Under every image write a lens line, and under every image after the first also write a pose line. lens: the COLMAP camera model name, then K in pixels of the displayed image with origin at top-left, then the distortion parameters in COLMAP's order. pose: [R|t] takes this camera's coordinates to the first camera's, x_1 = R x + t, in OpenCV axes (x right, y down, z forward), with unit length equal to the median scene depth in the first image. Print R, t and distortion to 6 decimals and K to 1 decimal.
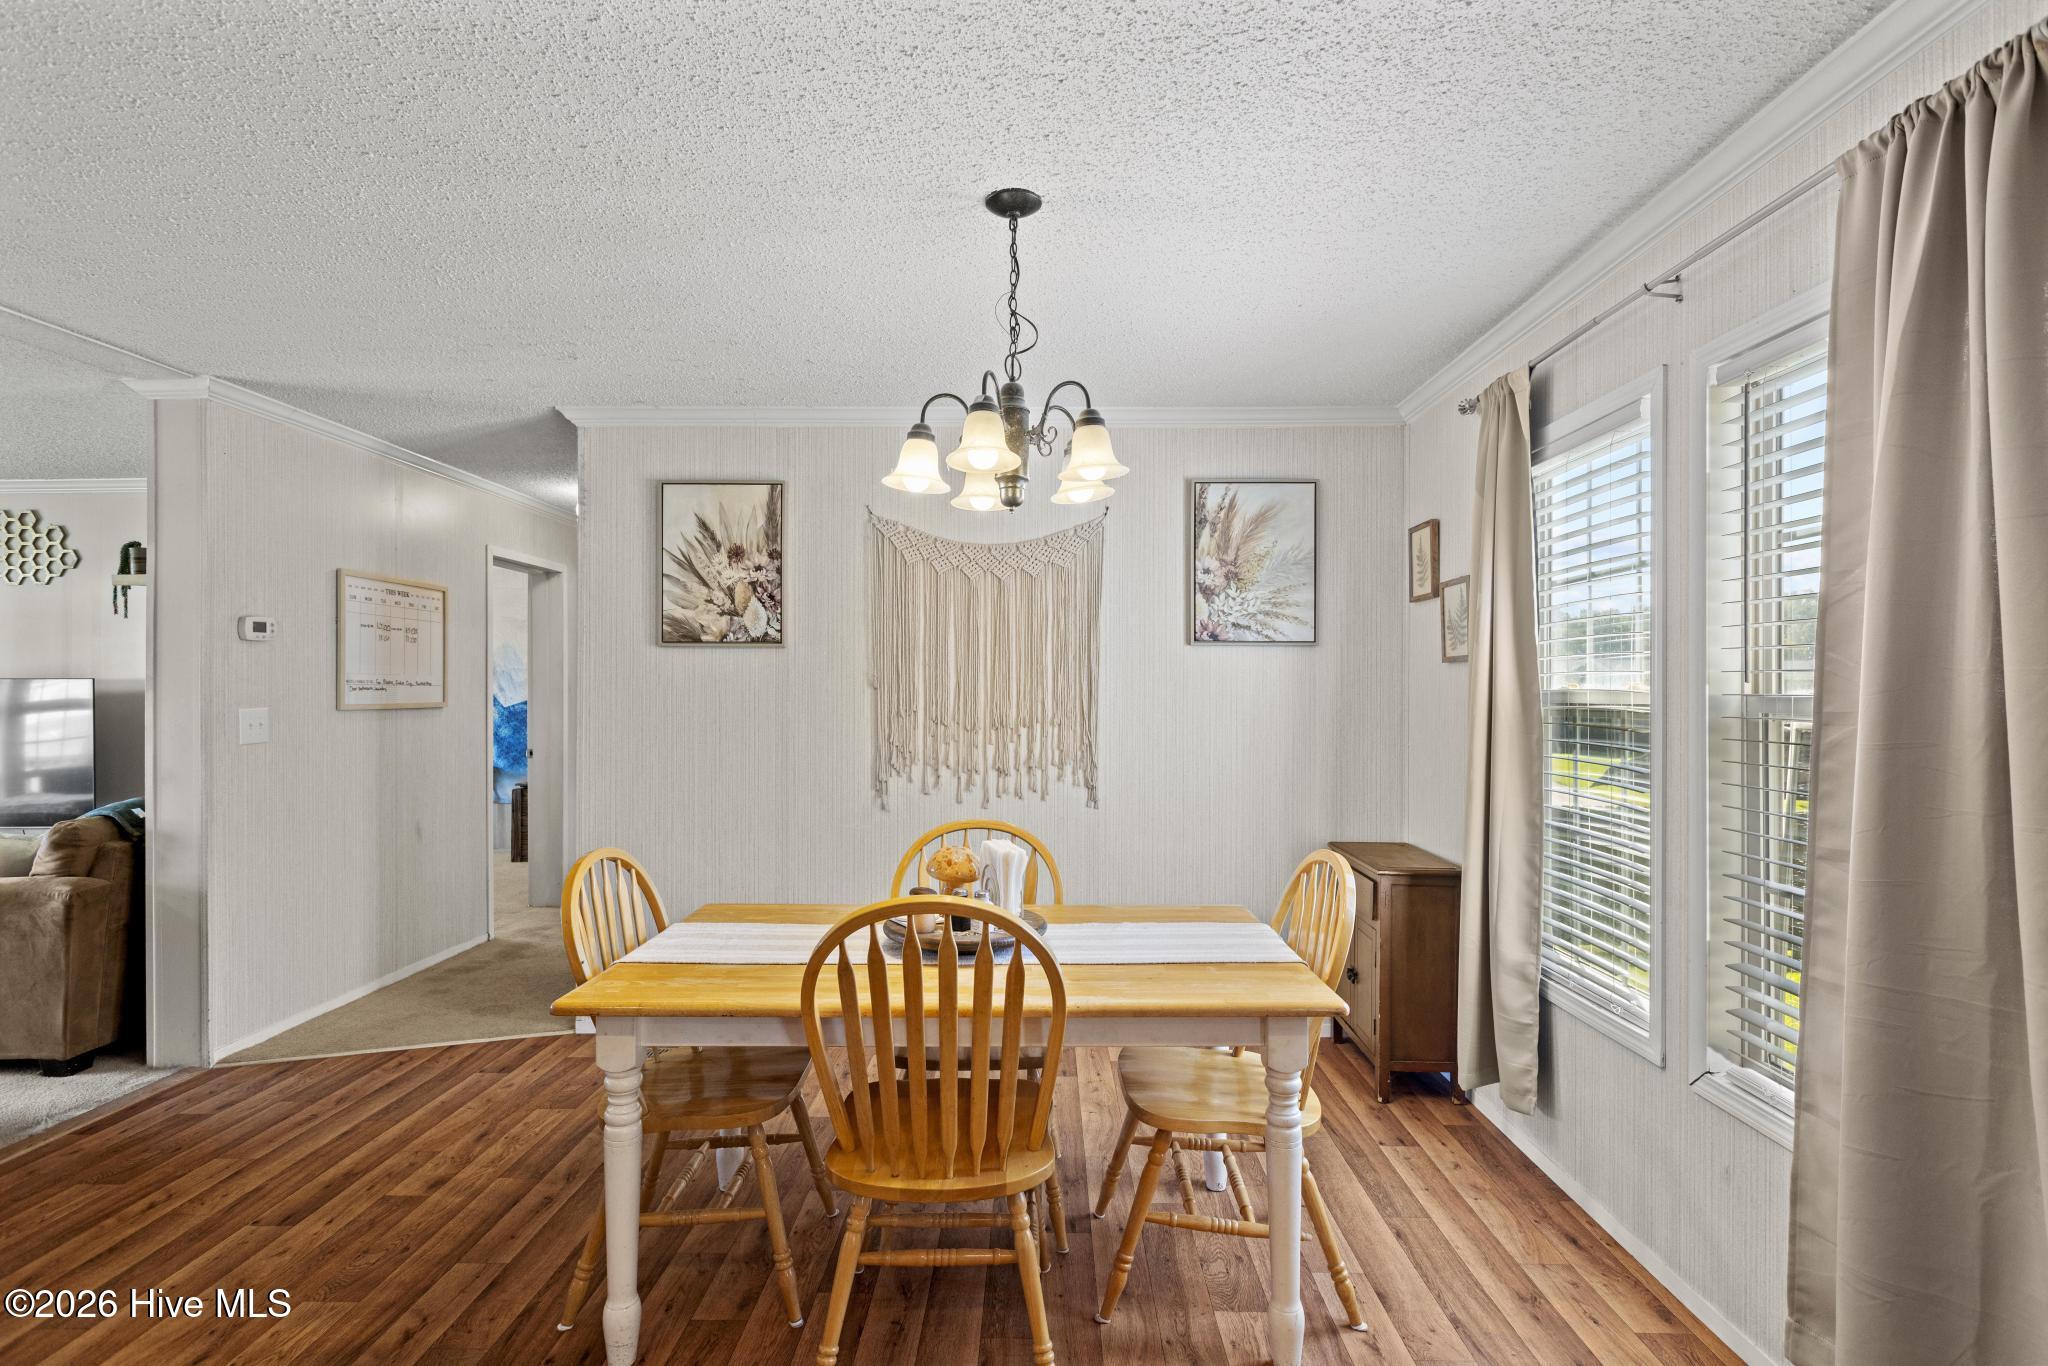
lens RADIAL K [[957.4, 0, 1035.5], [0, 957.4, 698.6], [0, 0, 1]] dist [-0.002179, 0.000601]
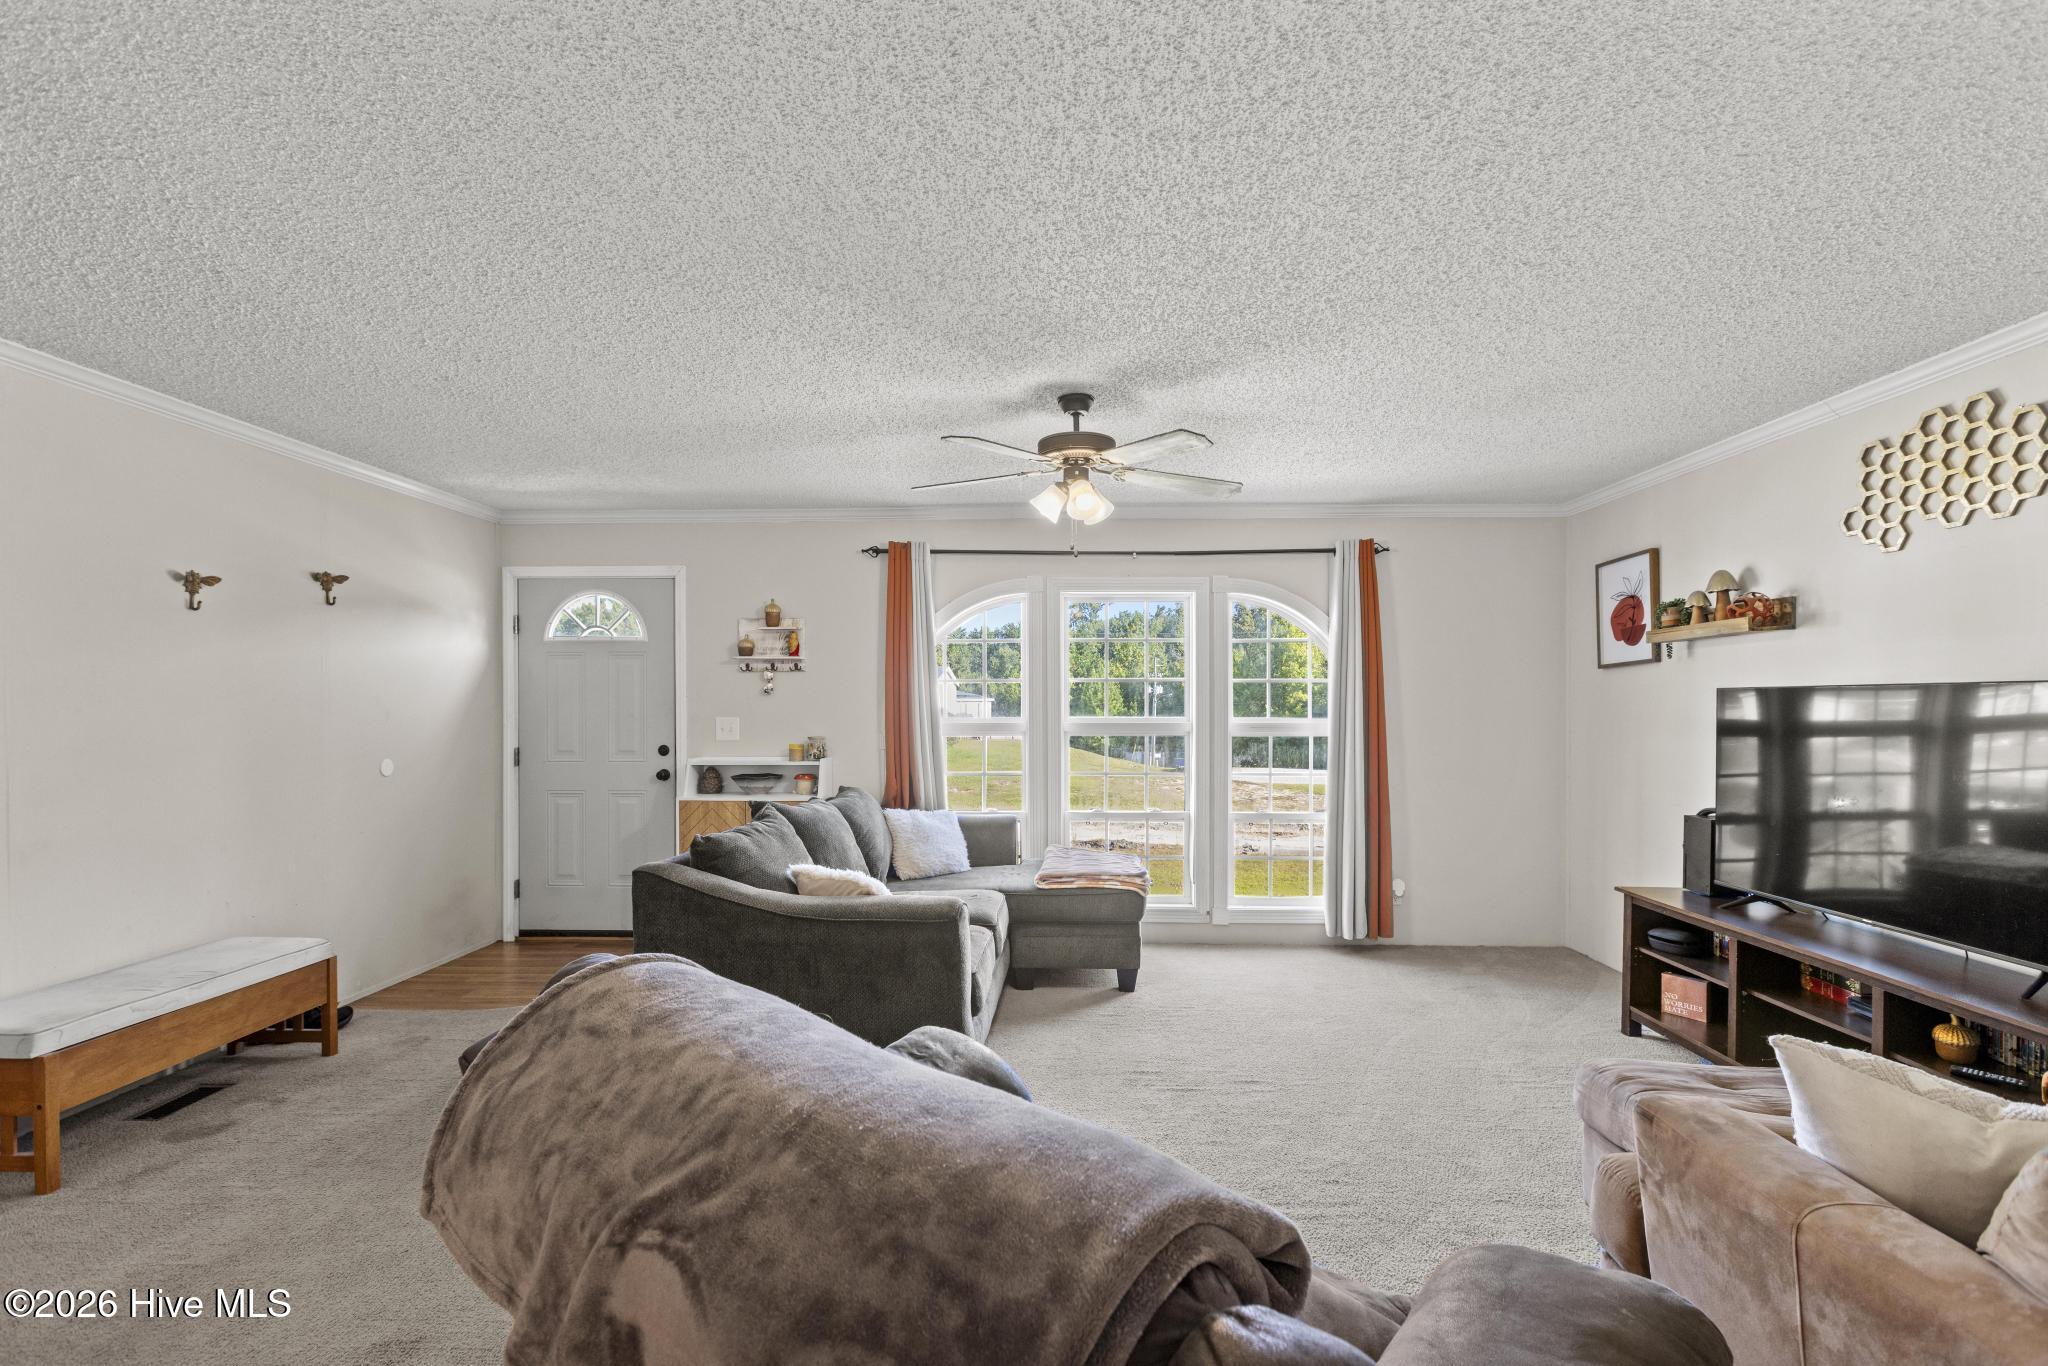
lens RADIAL K [[914.2, 0, 1031.4], [0, 914.2, 703.2], [0, 0, 1]] dist [-0.000341, -0.000784]
pose [[-0.020804, 0.005150, -0.999770, -0.641027], [-0.008288, 0.999951, 0.005323, -0.008677], [0.999749, 0.008397, -0.020760, 0.574834]]
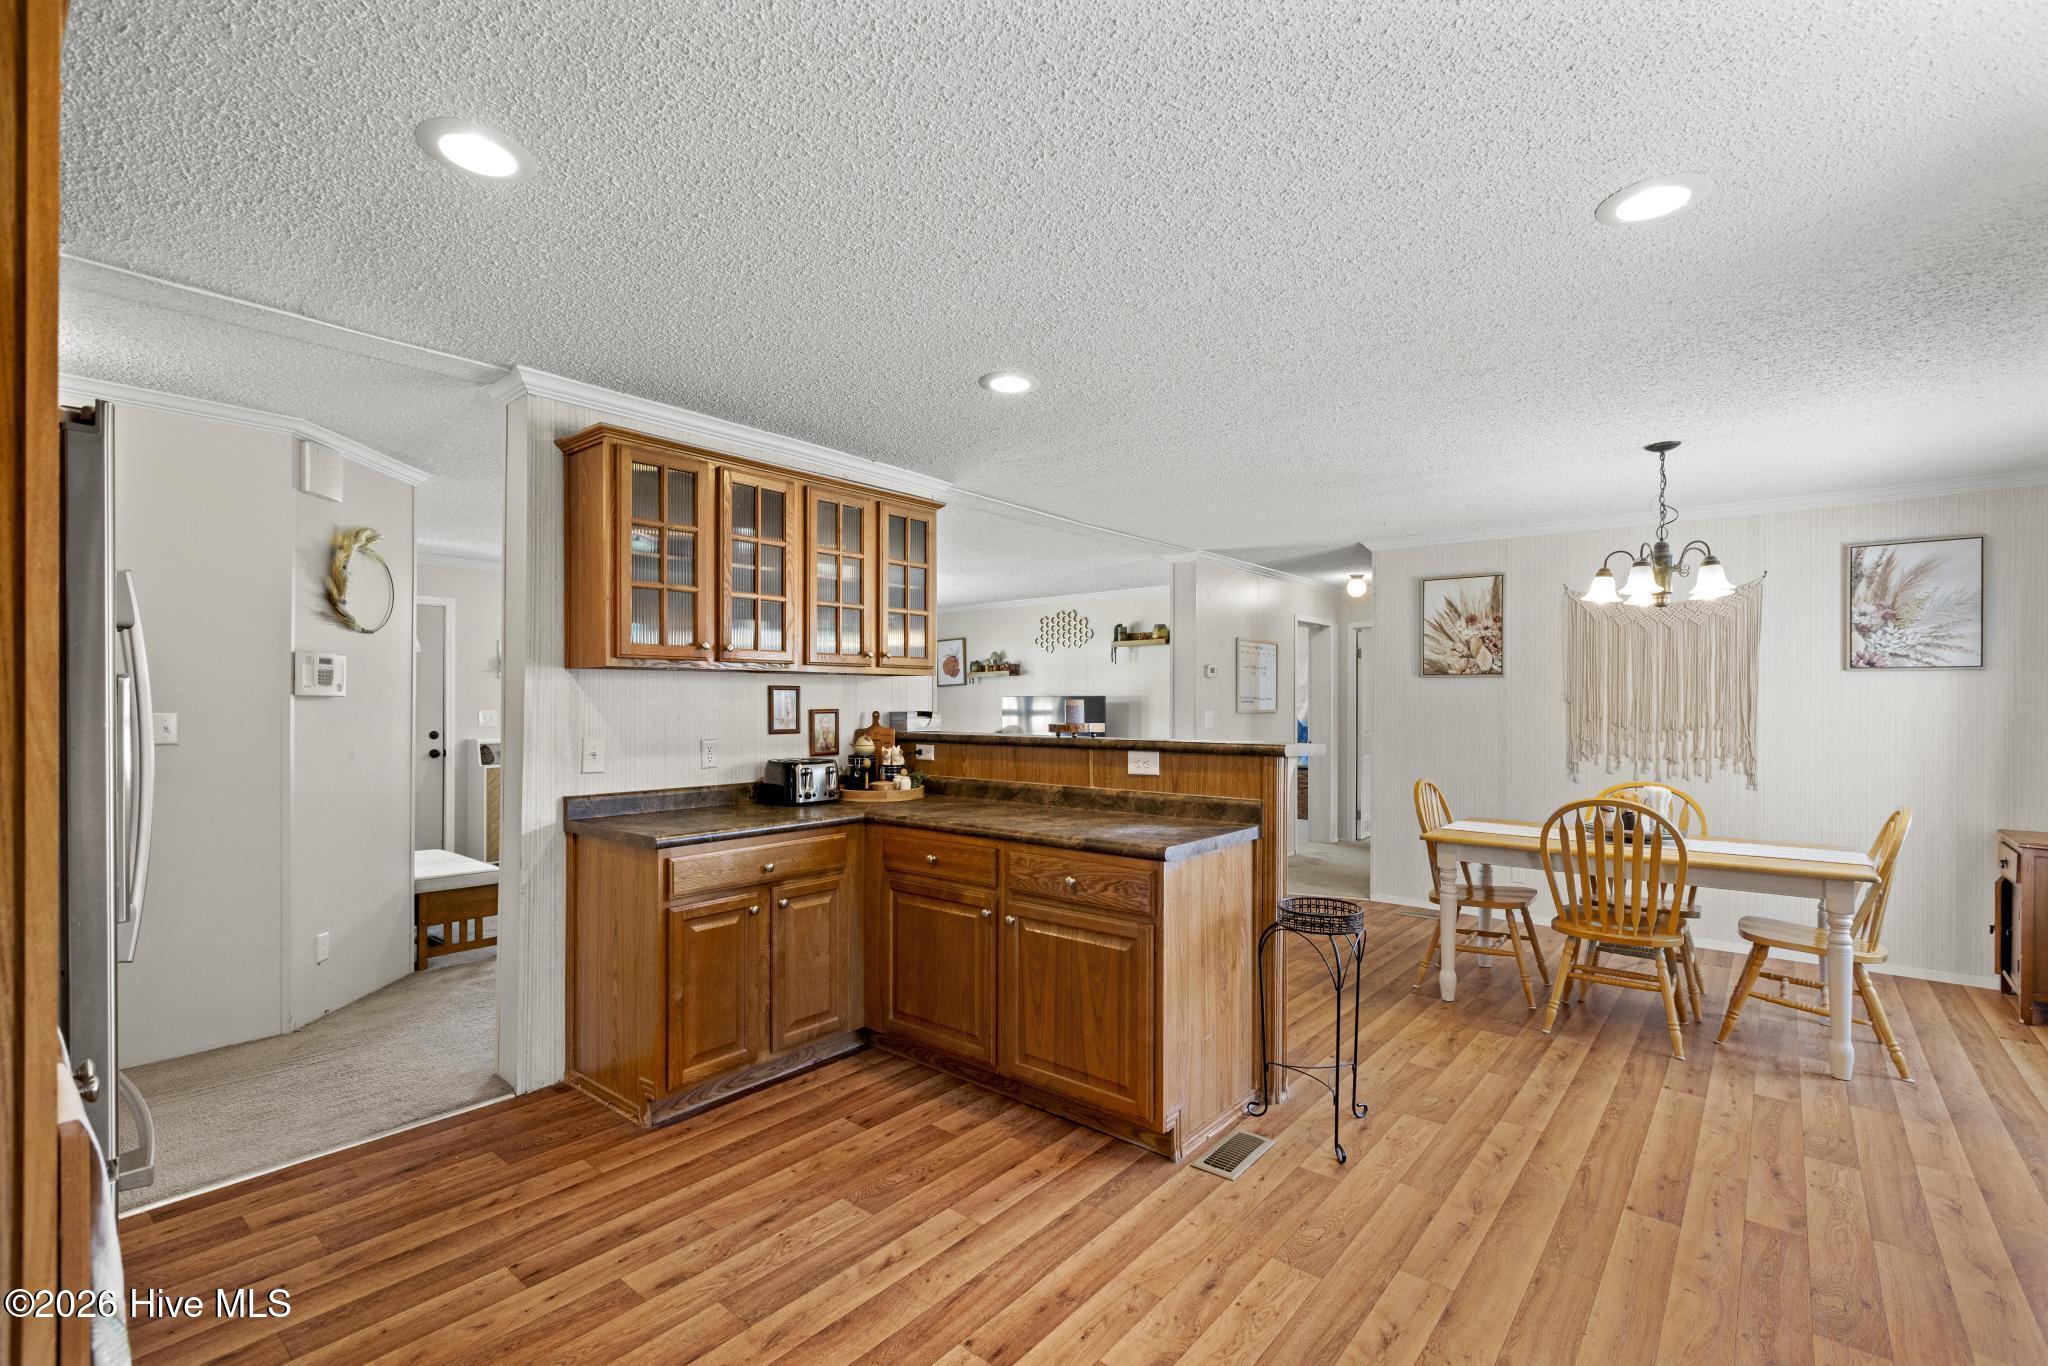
lens RADIAL K [[914.2, 0, 1010.9], [0, 914.2, 695.6], [0, 0, 1]] dist [-0.000341, -0.000784]
pose [[0.766648, -0.000337, -0.642068, 0.087173], [-0.010132, 0.999869, -0.012624, 0.005921], [0.641988, 0.016184, 0.766544, -0.701992]]
